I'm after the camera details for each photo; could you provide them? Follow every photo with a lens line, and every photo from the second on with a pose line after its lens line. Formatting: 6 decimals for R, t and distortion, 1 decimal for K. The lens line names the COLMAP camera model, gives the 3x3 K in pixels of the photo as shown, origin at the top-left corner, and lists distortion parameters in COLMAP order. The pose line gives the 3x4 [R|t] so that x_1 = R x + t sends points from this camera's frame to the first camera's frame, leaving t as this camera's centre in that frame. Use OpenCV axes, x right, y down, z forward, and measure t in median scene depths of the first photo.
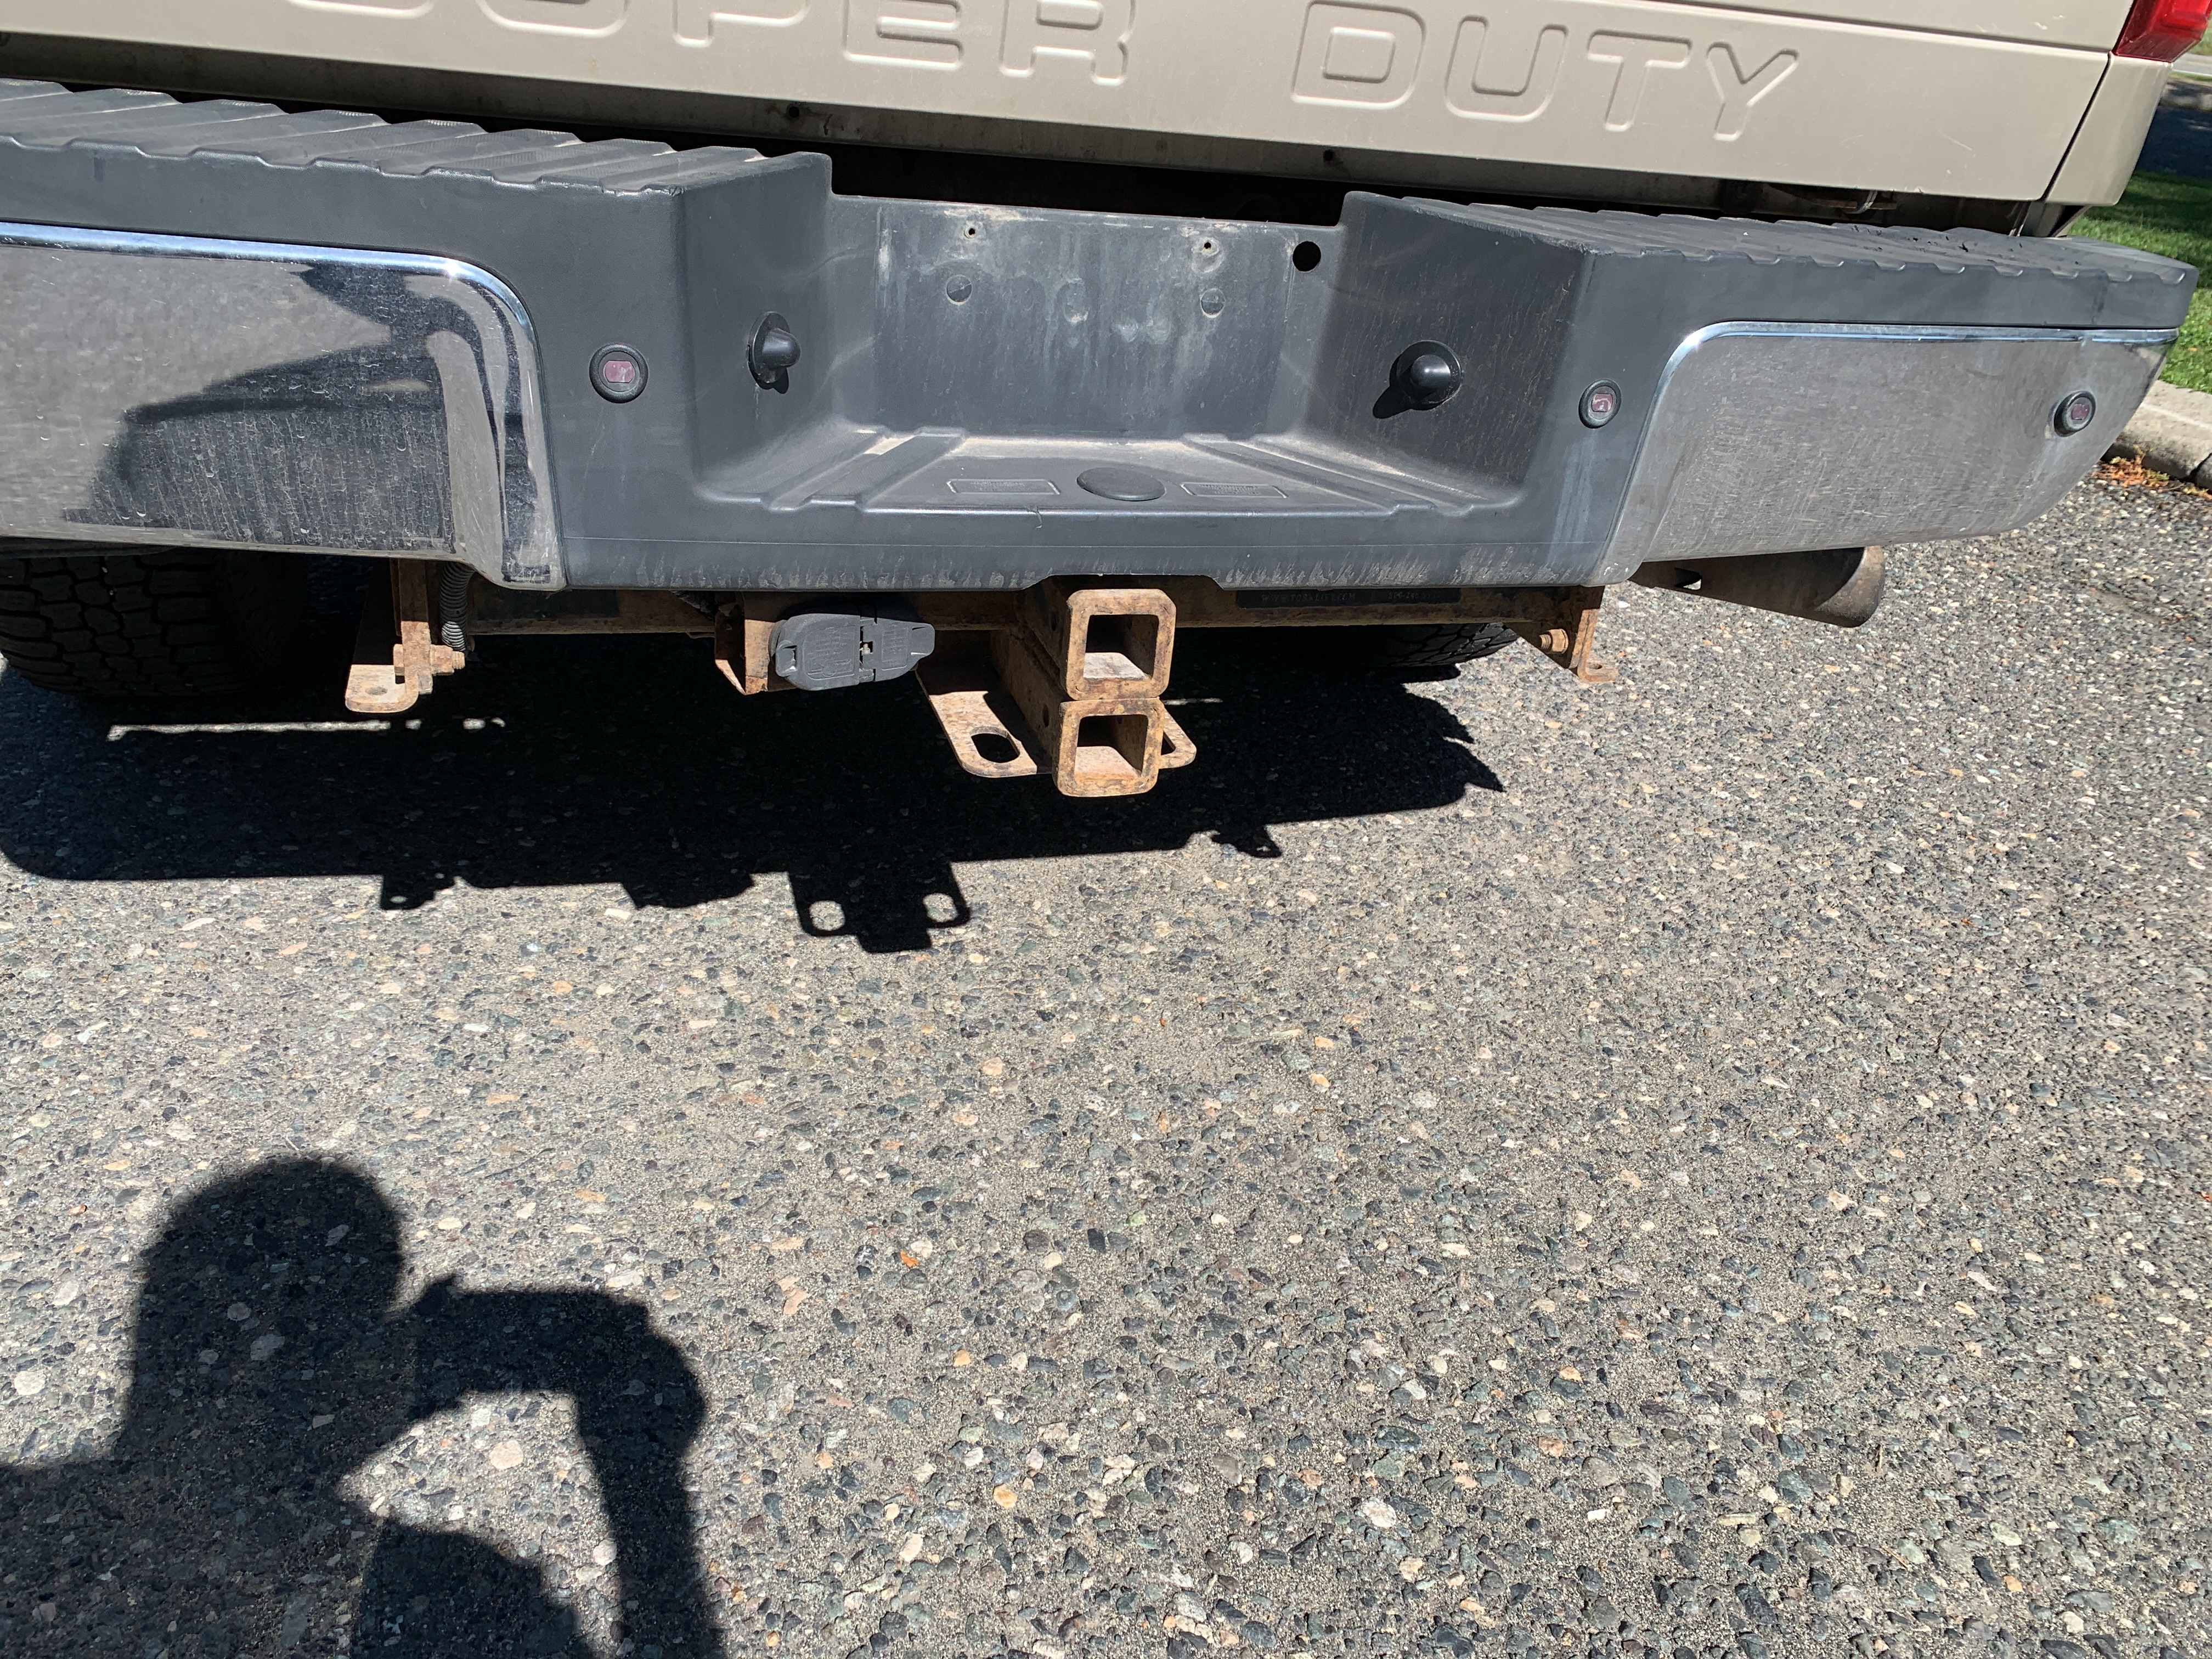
lens RADIAL K [[1691.1, 0, 1107.2], [0, 1691.1, 804.3], [0, 0, 1]] dist [0.015295, 0.000051]
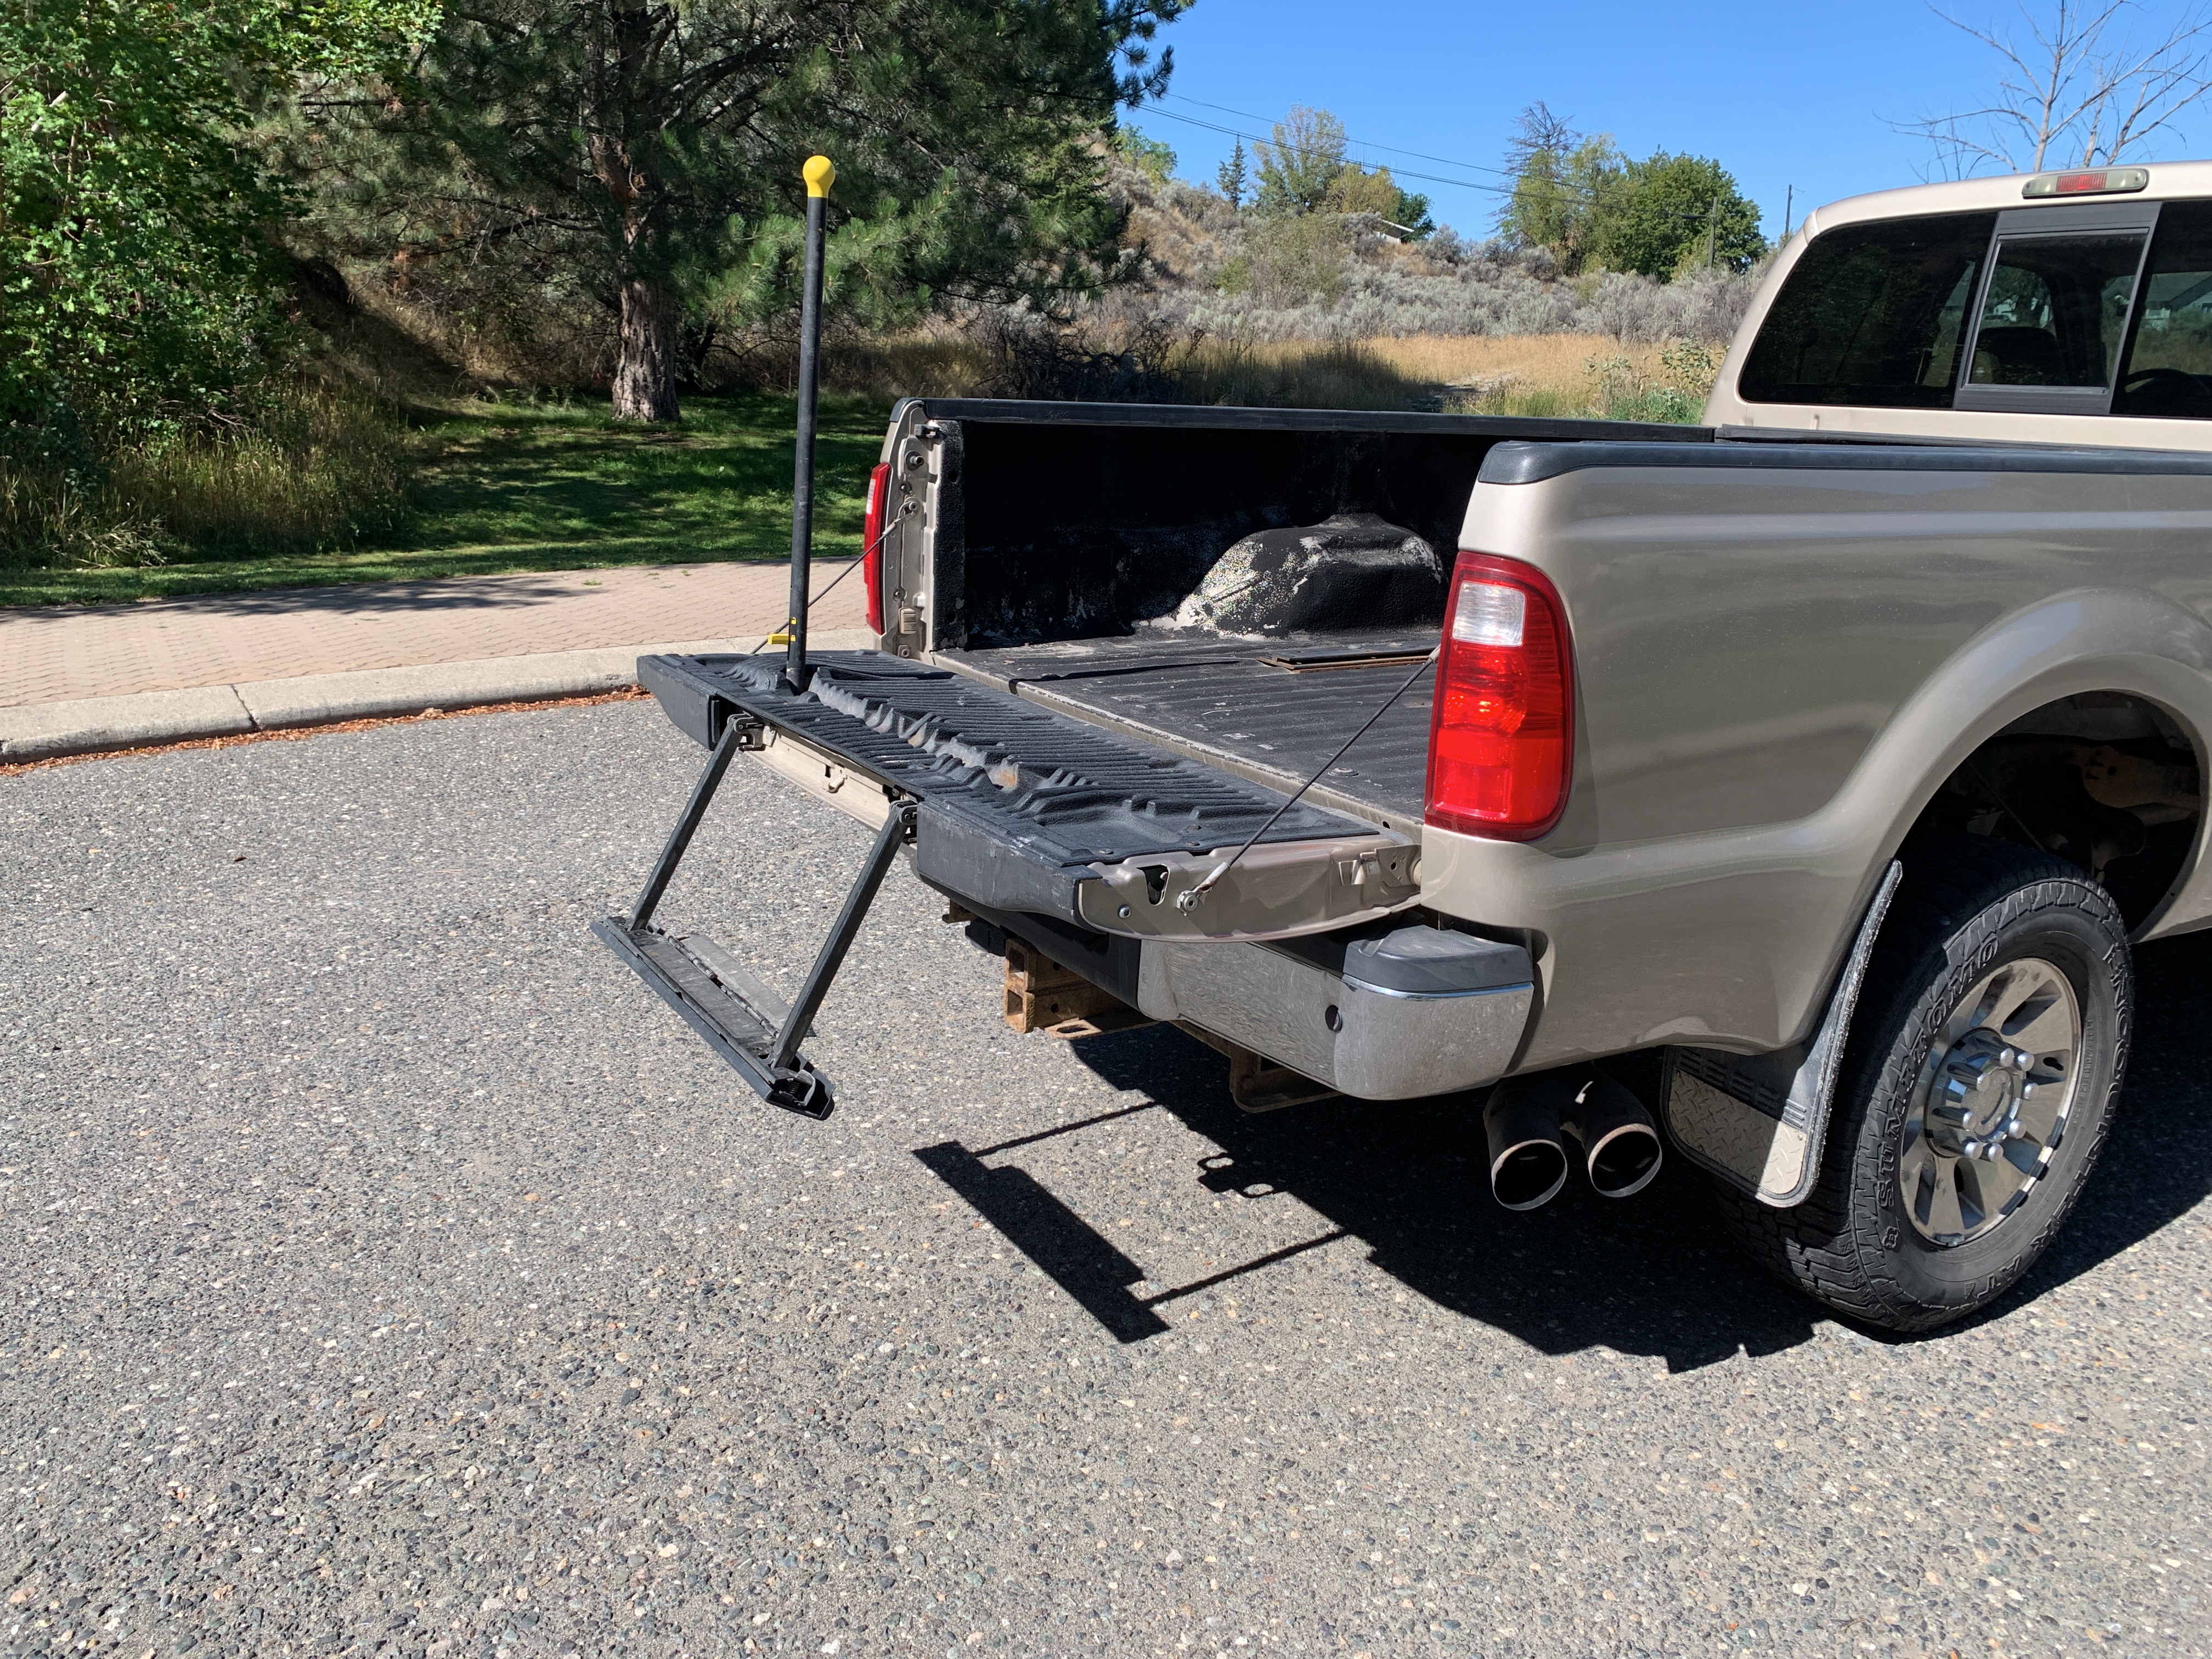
lens RADIAL K [[1691.1, 0, 1107.2], [0, 1691.1, 804.3], [0, 0, 1]] dist [0.015295, 0.000051]
pose [[0.263768, 0.146328, -0.953423, 2.213072], [-0.450521, 0.892680, 0.012368, -0.368693], [0.852911, 0.426274, 0.301384, 0.270768]]
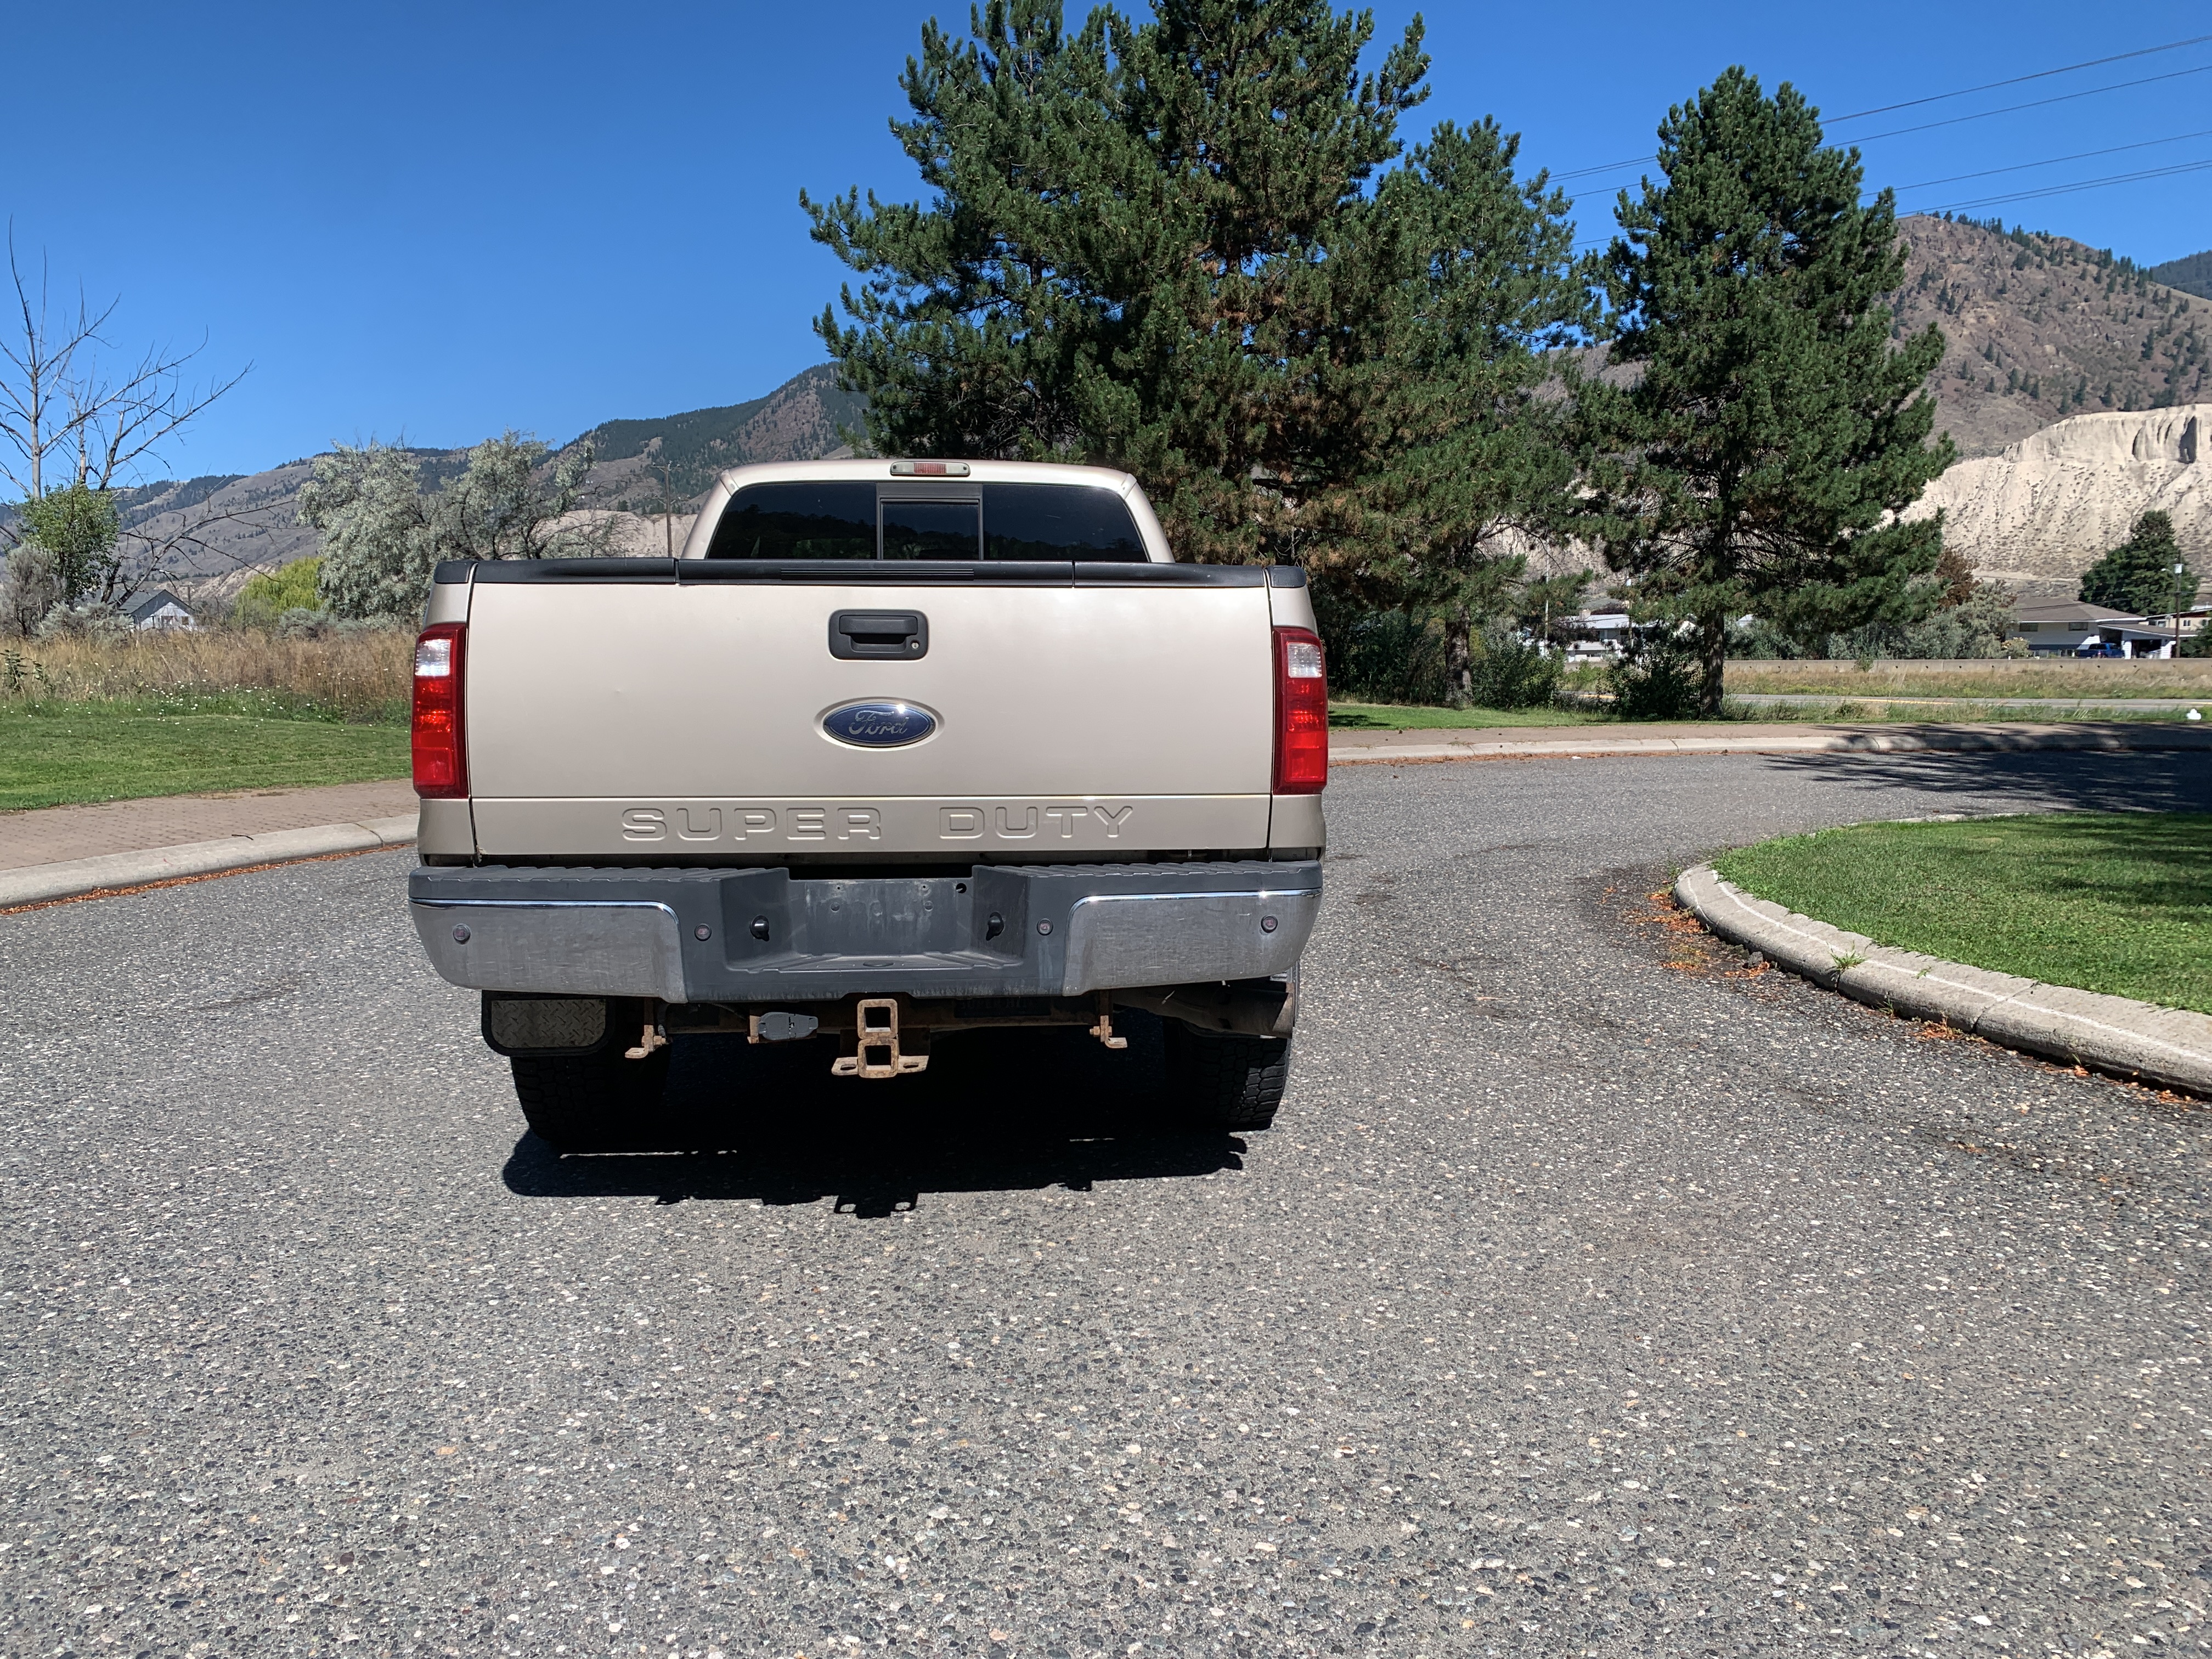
lens RADIAL K [[1670.5, 0, 1113.7], [0, 1670.5, 829.3], [0, 0, 1]] dist [0.018750, -0.009383]
pose [[0.968275, -0.091188, -0.232653, 1.028452], [-0.011194, 0.914276, -0.404936, 0.712288], [0.249634, 0.394694, 0.884251, -1.433005]]
